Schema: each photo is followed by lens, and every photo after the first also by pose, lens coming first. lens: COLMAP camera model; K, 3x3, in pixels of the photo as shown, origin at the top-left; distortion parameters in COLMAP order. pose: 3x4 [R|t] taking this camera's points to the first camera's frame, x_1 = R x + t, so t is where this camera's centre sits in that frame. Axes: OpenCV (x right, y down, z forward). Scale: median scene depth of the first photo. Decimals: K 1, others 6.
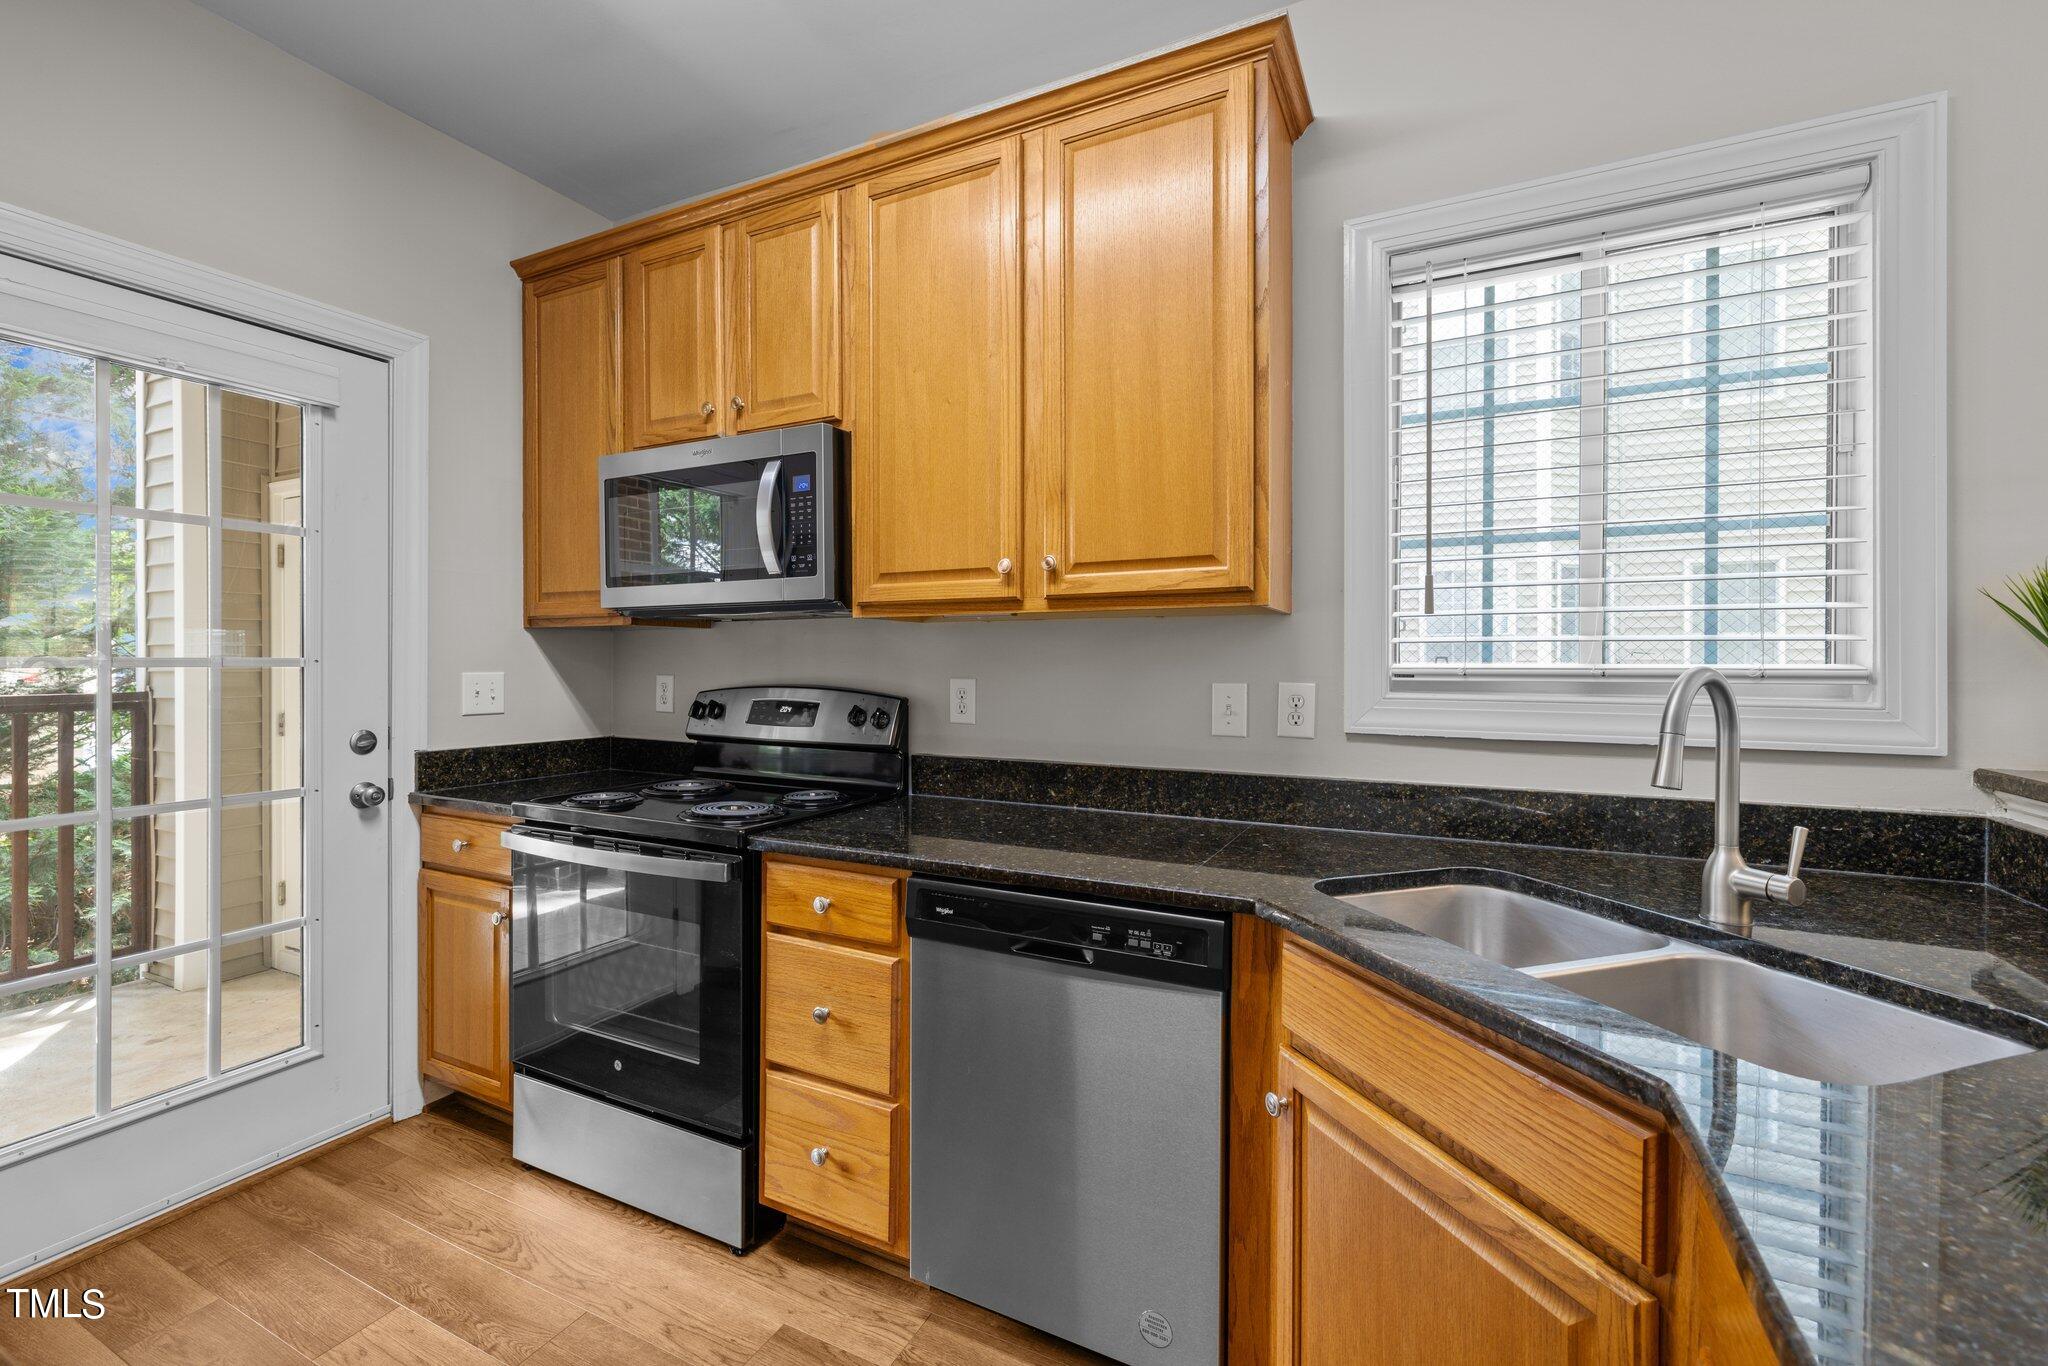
lens RADIAL K [[857.4, 0, 1008.1], [0, 857.4, 666.1], [0, 0, 1]] dist [-0.000083, 0.000401]
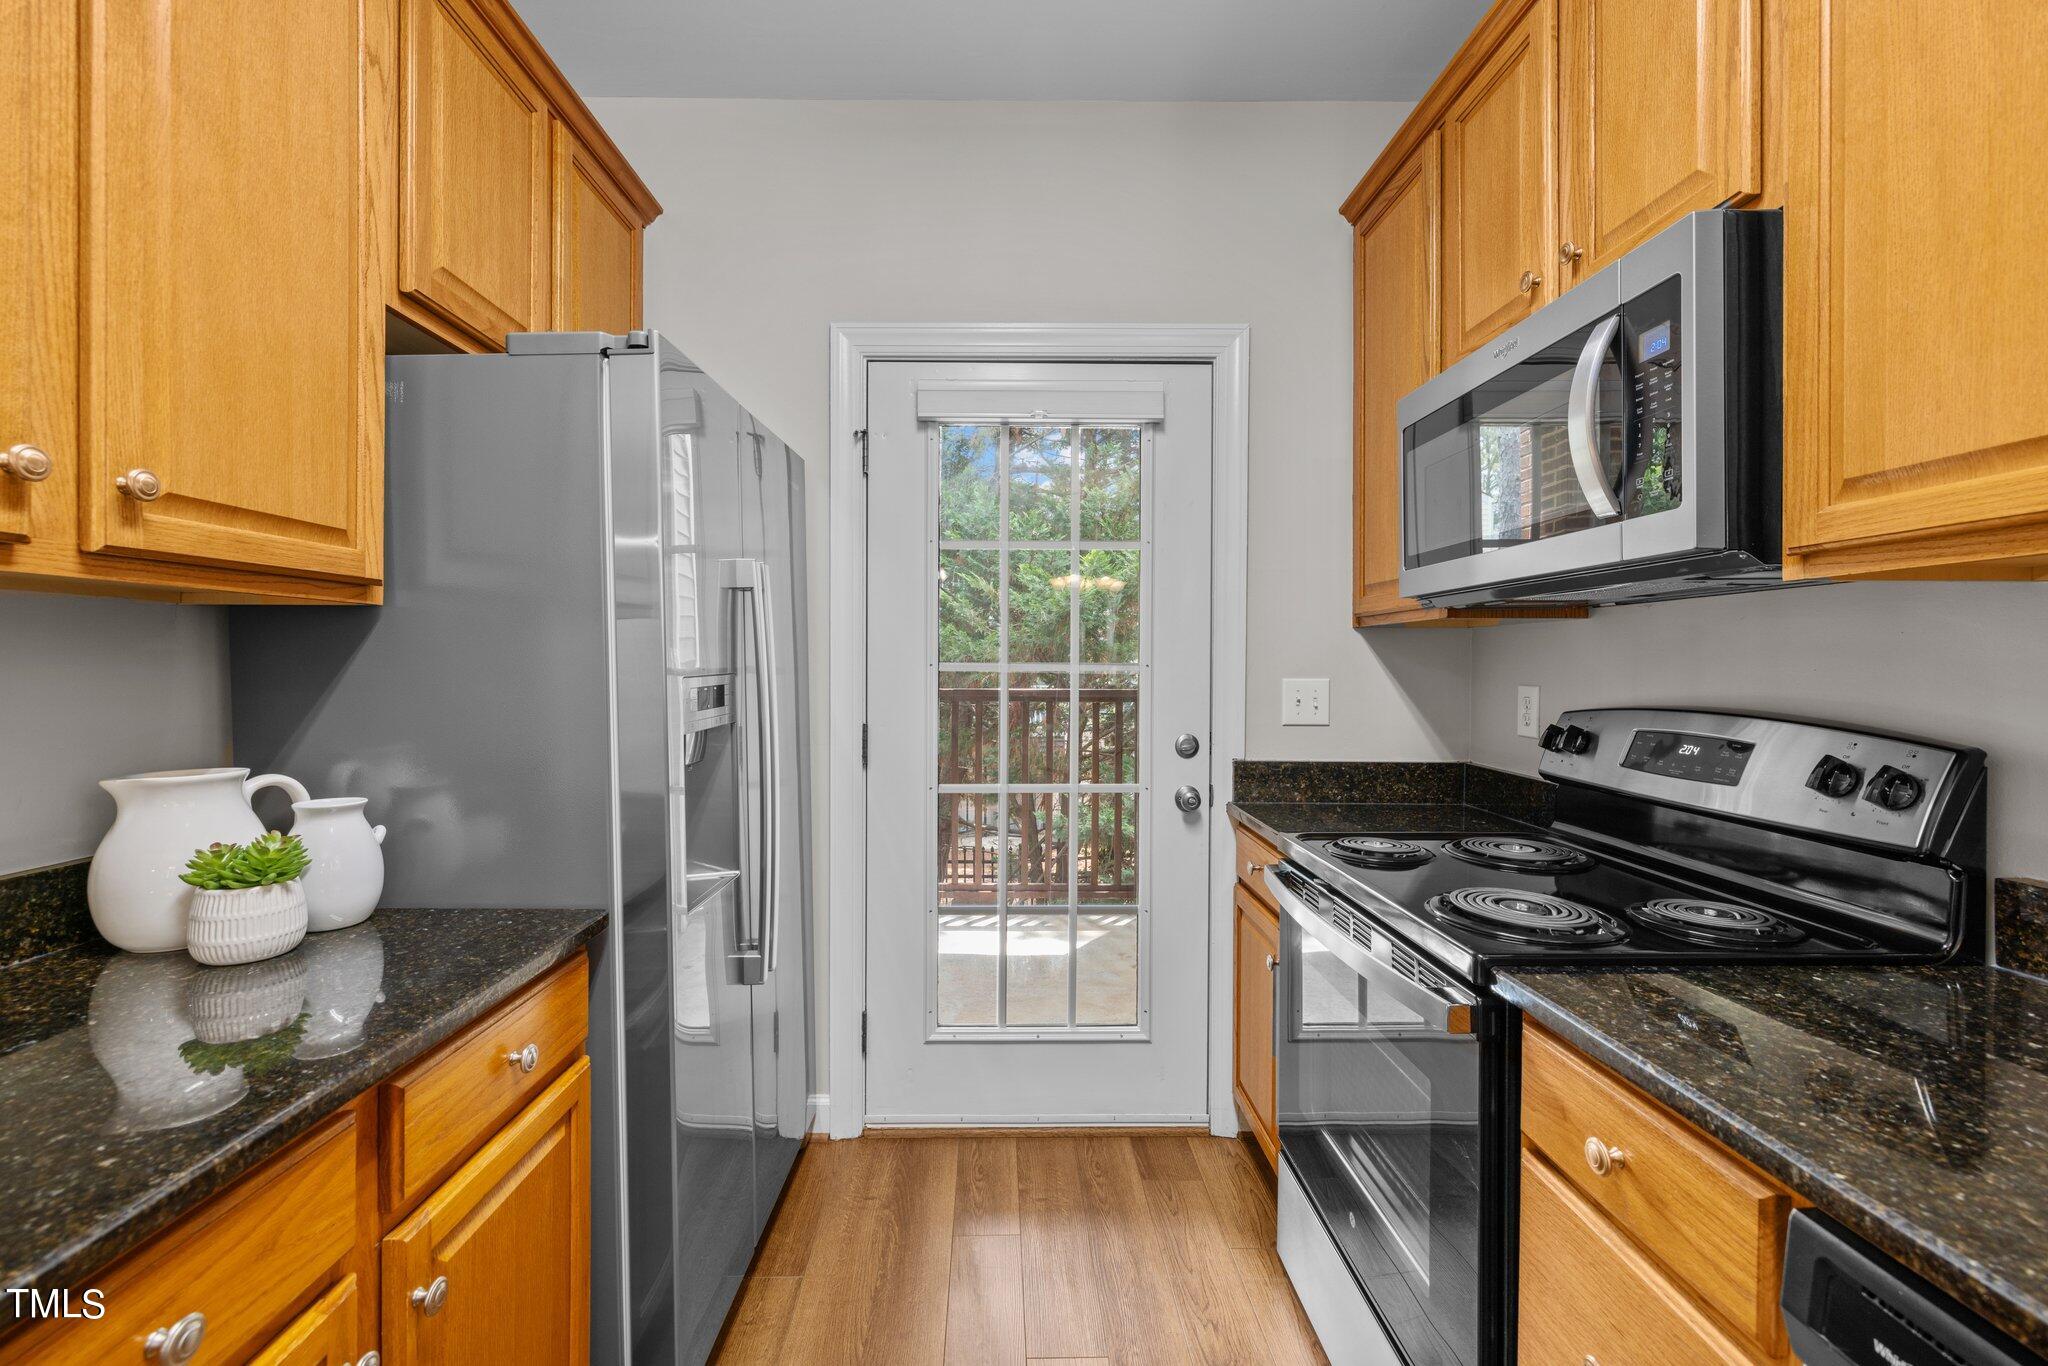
lens RADIAL K [[857.4, 0, 1008.1], [0, 857.4, 666.1], [0, 0, 1]] dist [-0.000083, 0.000401]
pose [[0.454704, 0.002747, -0.890639, 0.052279], [-0.005600, 0.999984, 0.000225, -0.004528], [0.890625, 0.004886, 0.454712, 0.348295]]
